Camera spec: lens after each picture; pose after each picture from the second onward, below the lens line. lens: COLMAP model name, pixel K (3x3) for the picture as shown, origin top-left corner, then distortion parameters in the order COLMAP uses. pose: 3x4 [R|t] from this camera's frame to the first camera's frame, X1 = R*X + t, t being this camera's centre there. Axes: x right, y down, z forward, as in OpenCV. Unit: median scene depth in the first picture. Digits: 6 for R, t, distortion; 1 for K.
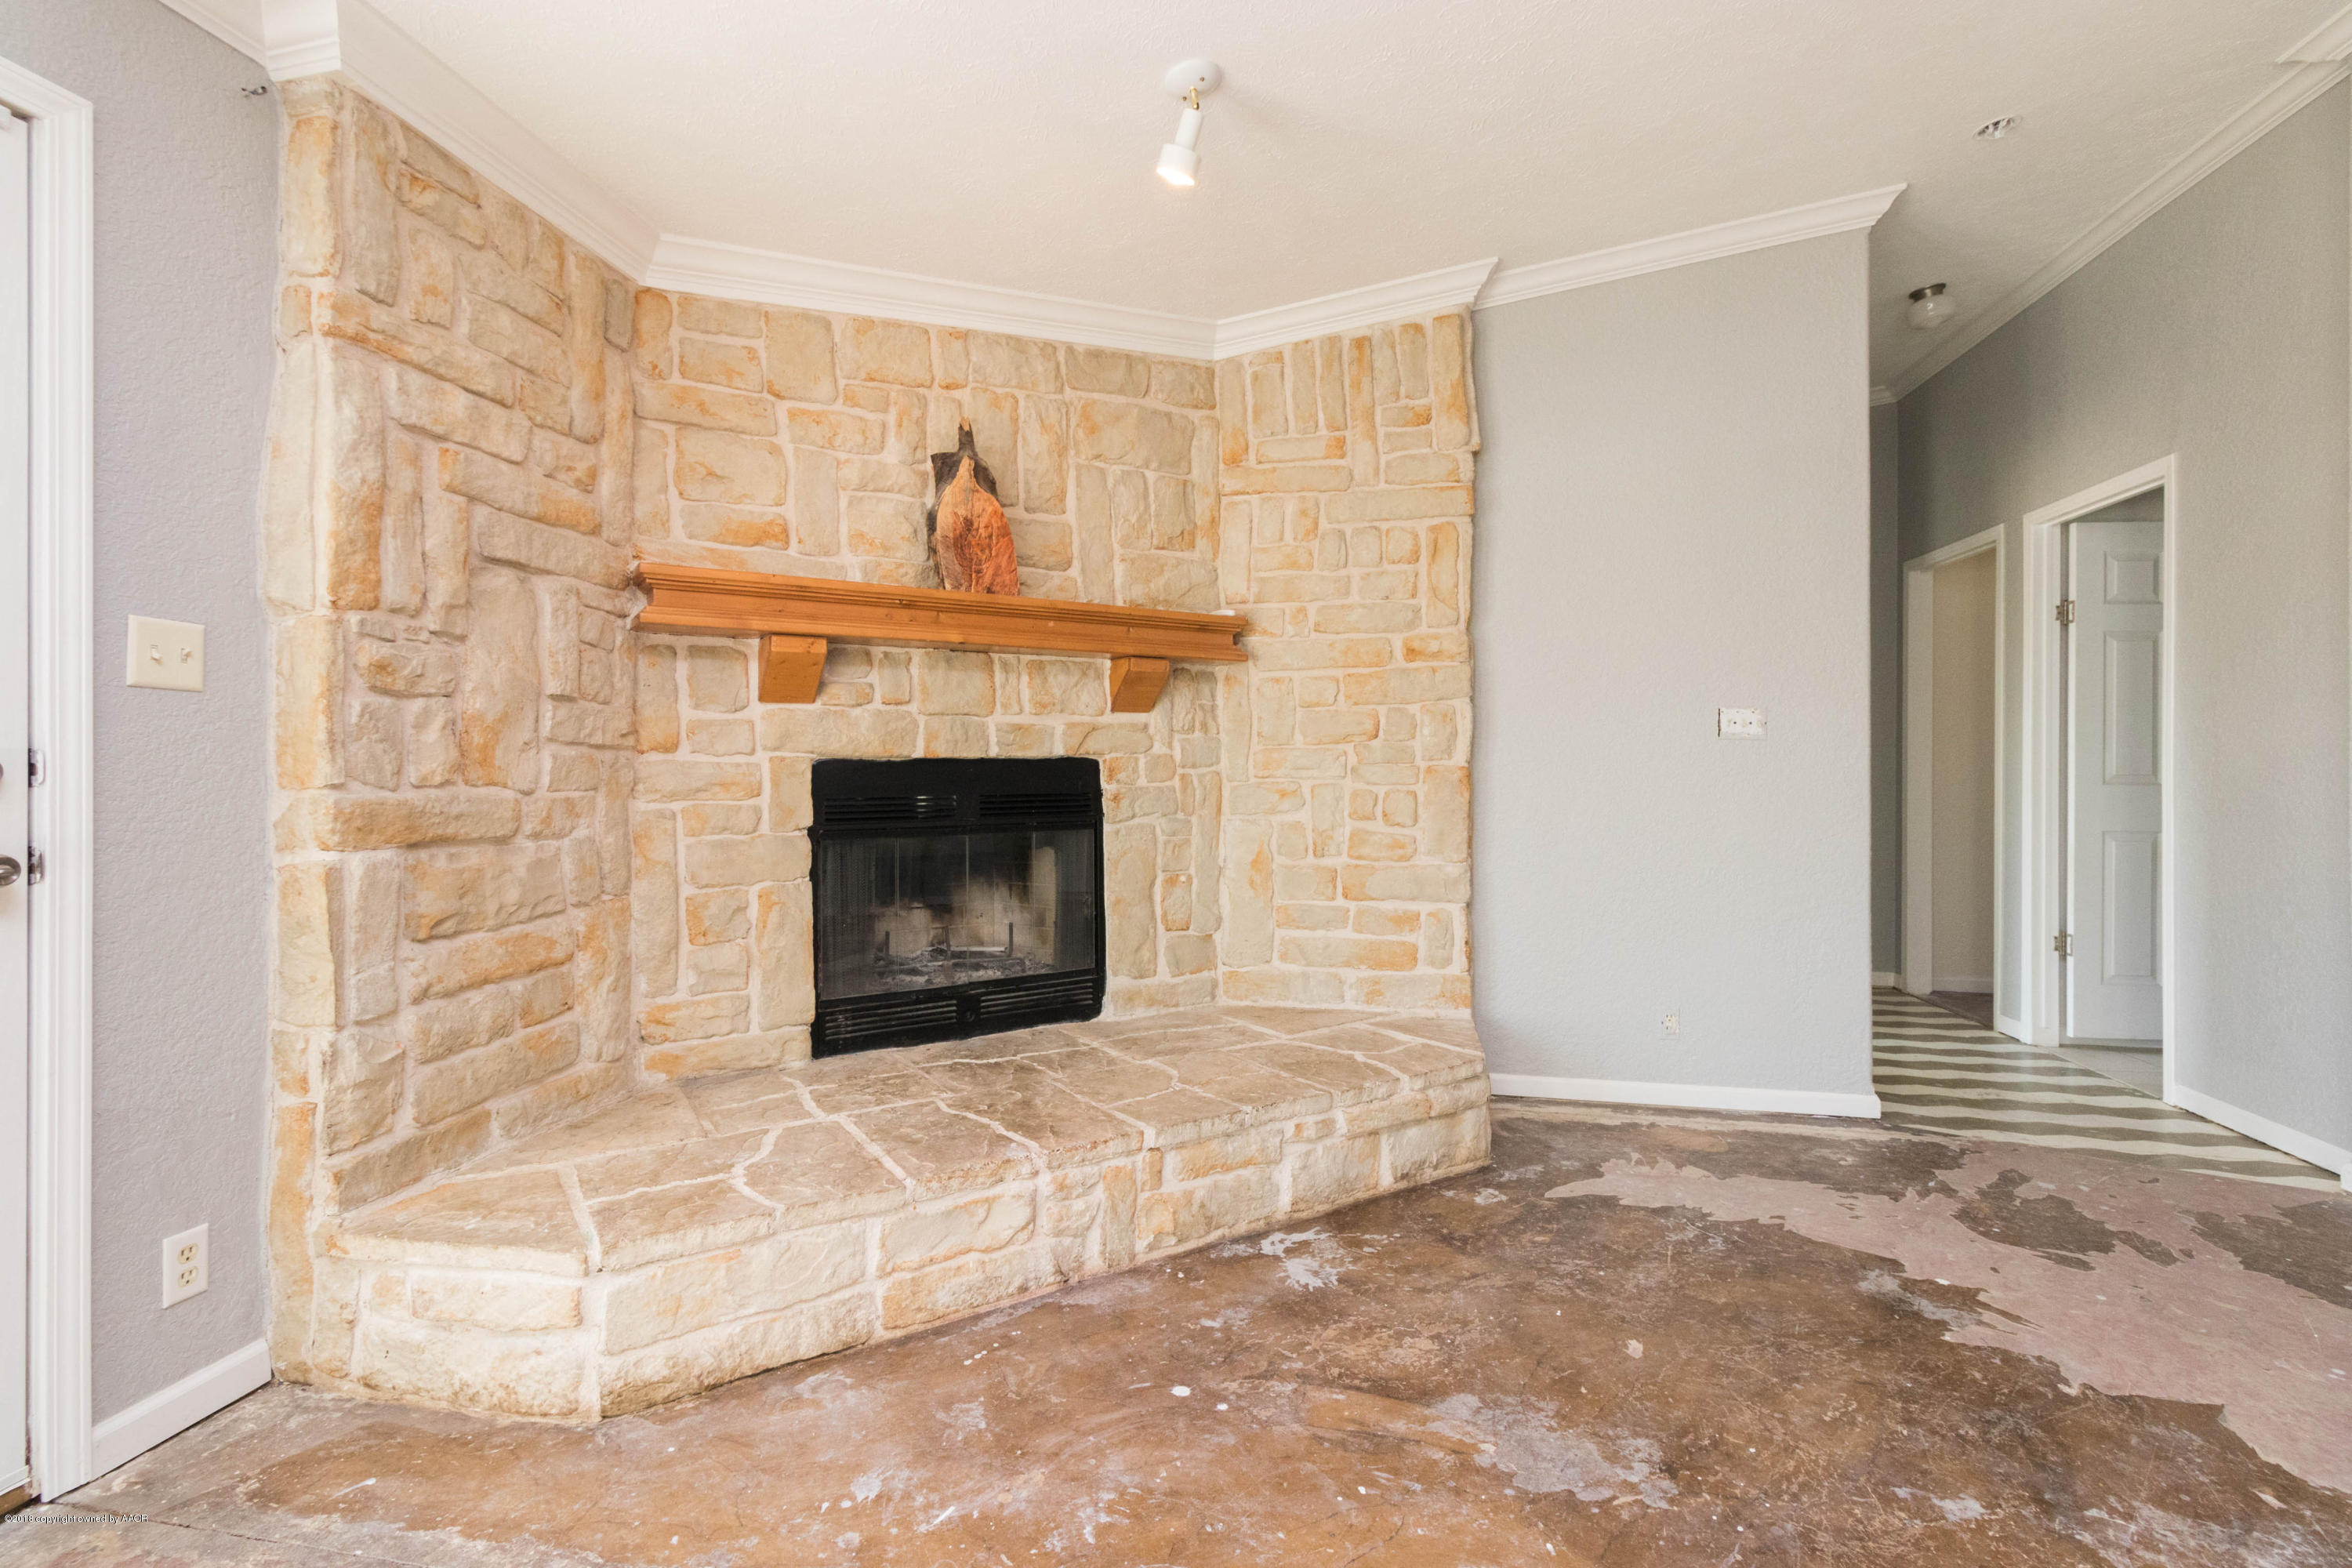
lens RADIAL K [[1143.6, 0, 1155.8], [0, 1143.6, 774.8], [0, 0, 1]] dist [0.000692, 0.000920]
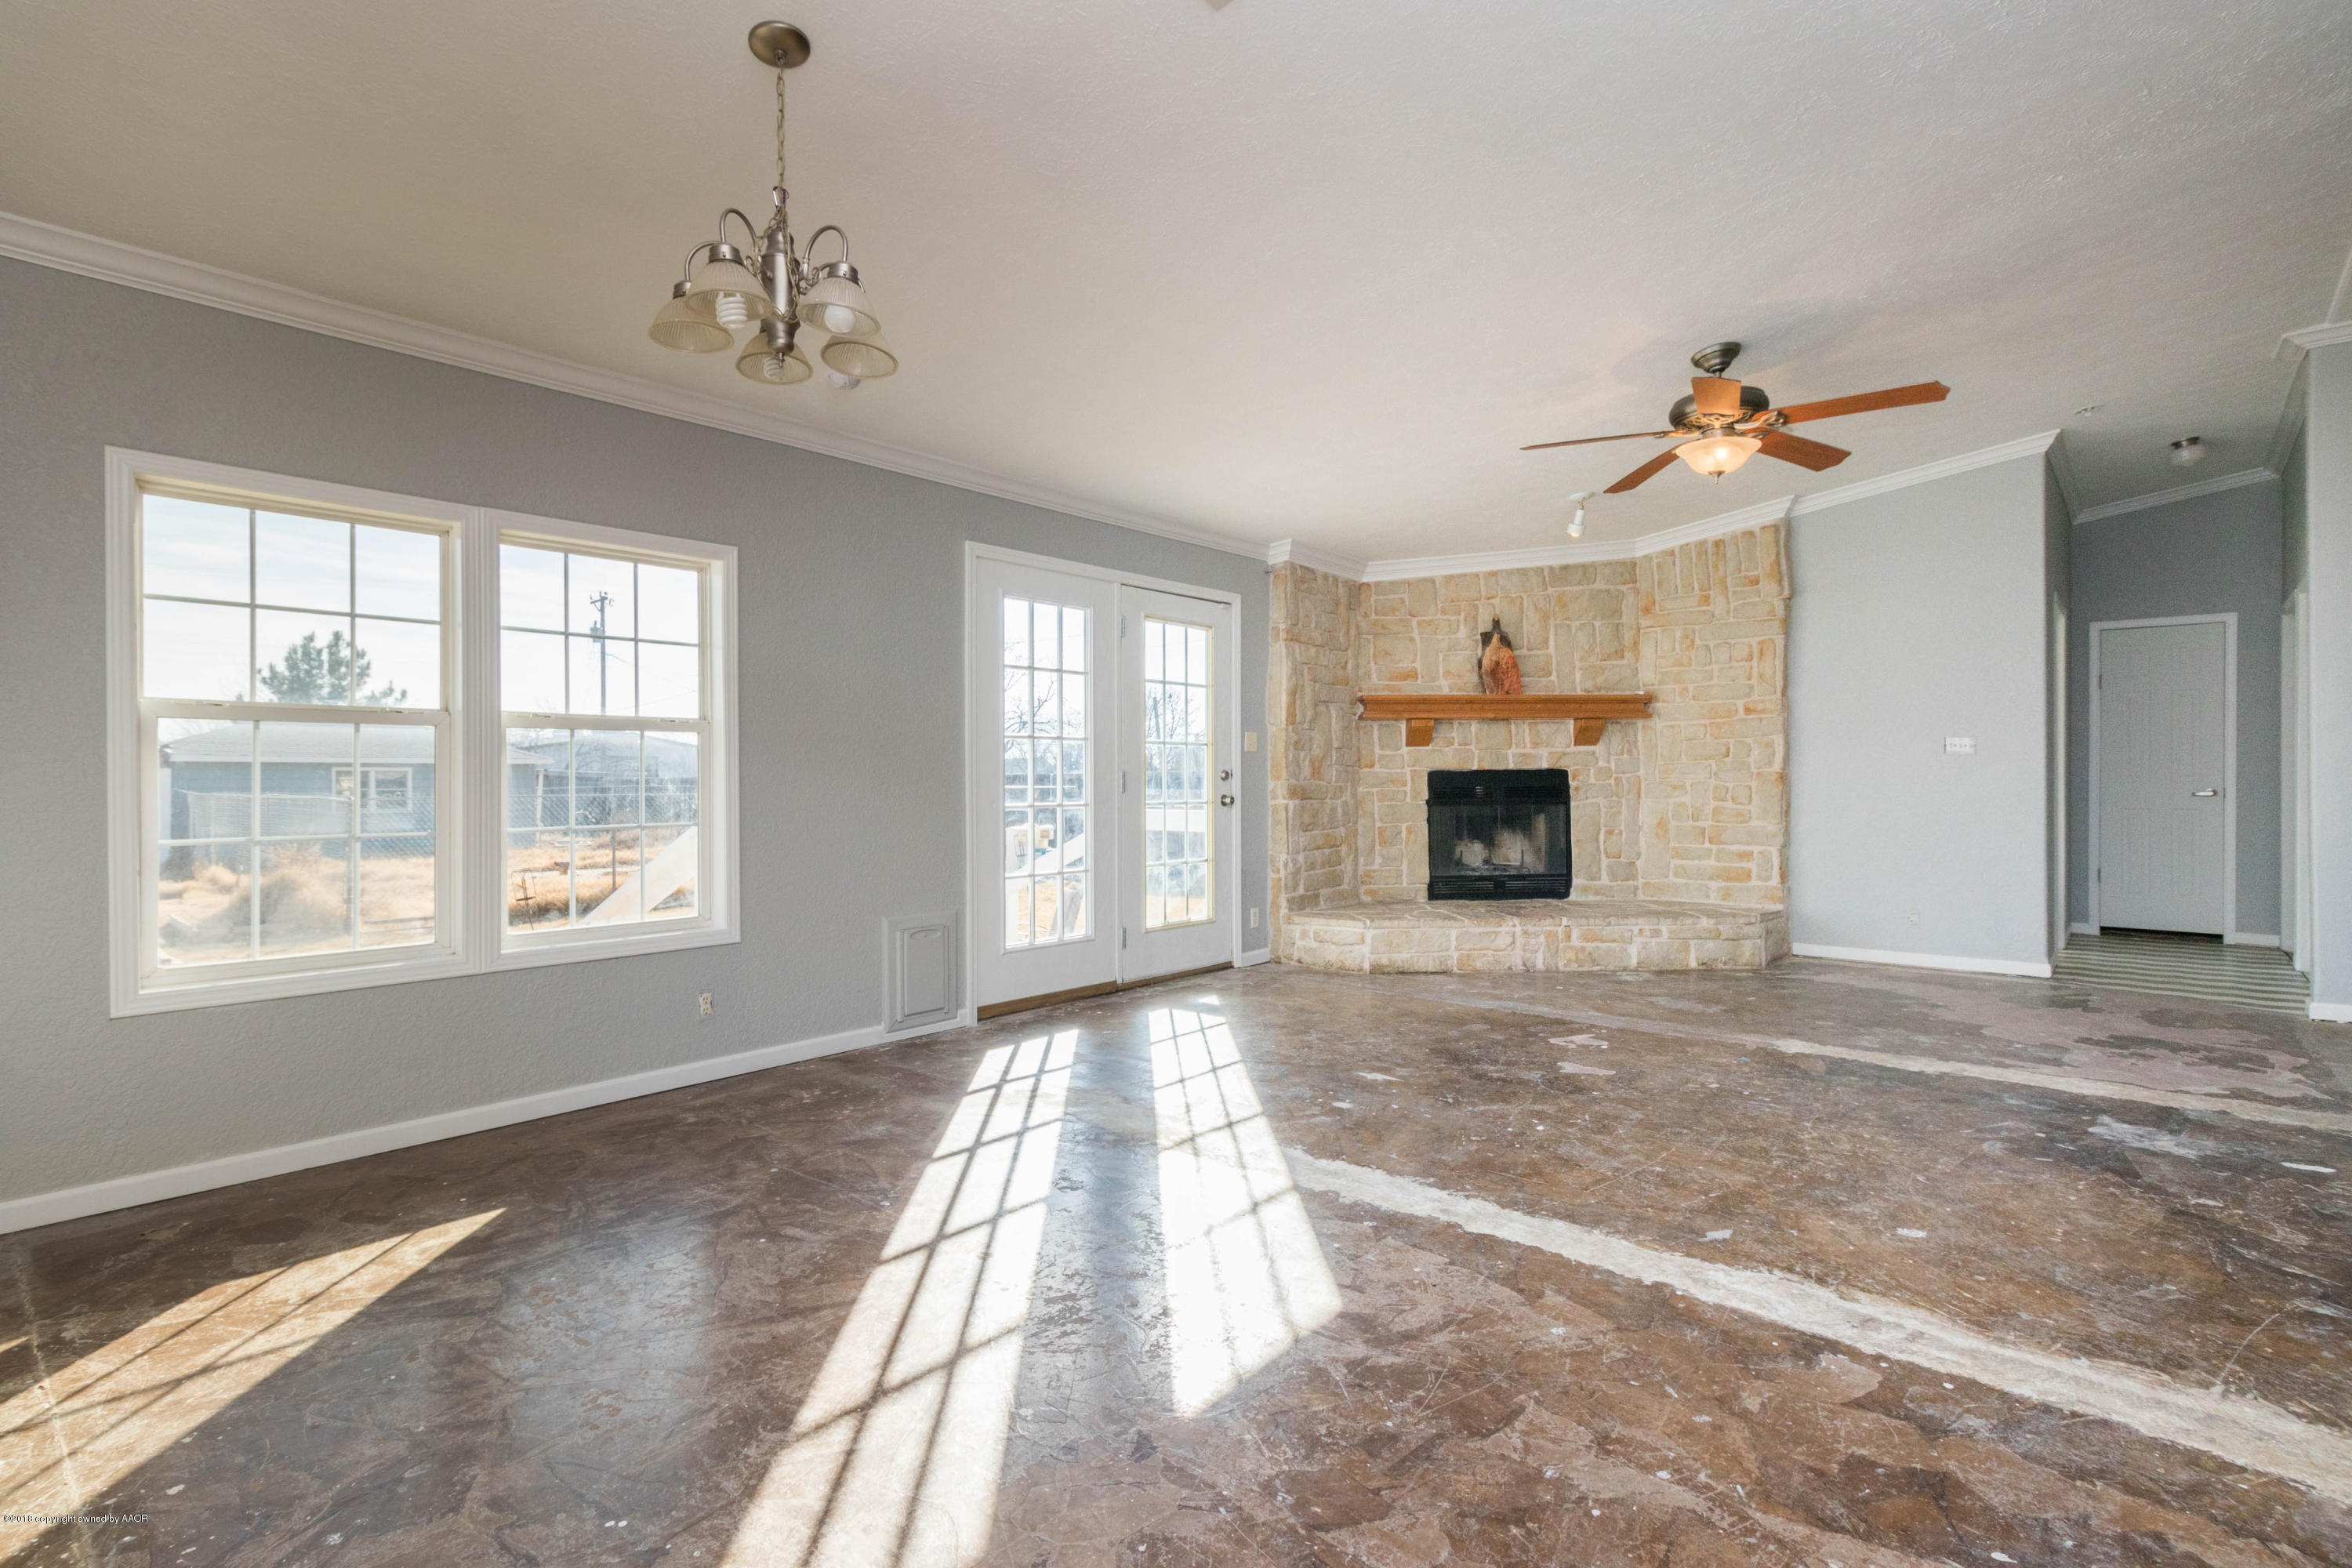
lens RADIAL K [[1143.6, 0, 1155.8], [0, 1143.6, 774.8], [0, 0, 1]] dist [0.000692, 0.000920]
pose [[0.875621, -0.005101, -0.482973, 0.310432], [0.000524, 0.999954, -0.009612, 0.016128], [0.482999, 0.008164, 0.875583, -1.195937]]
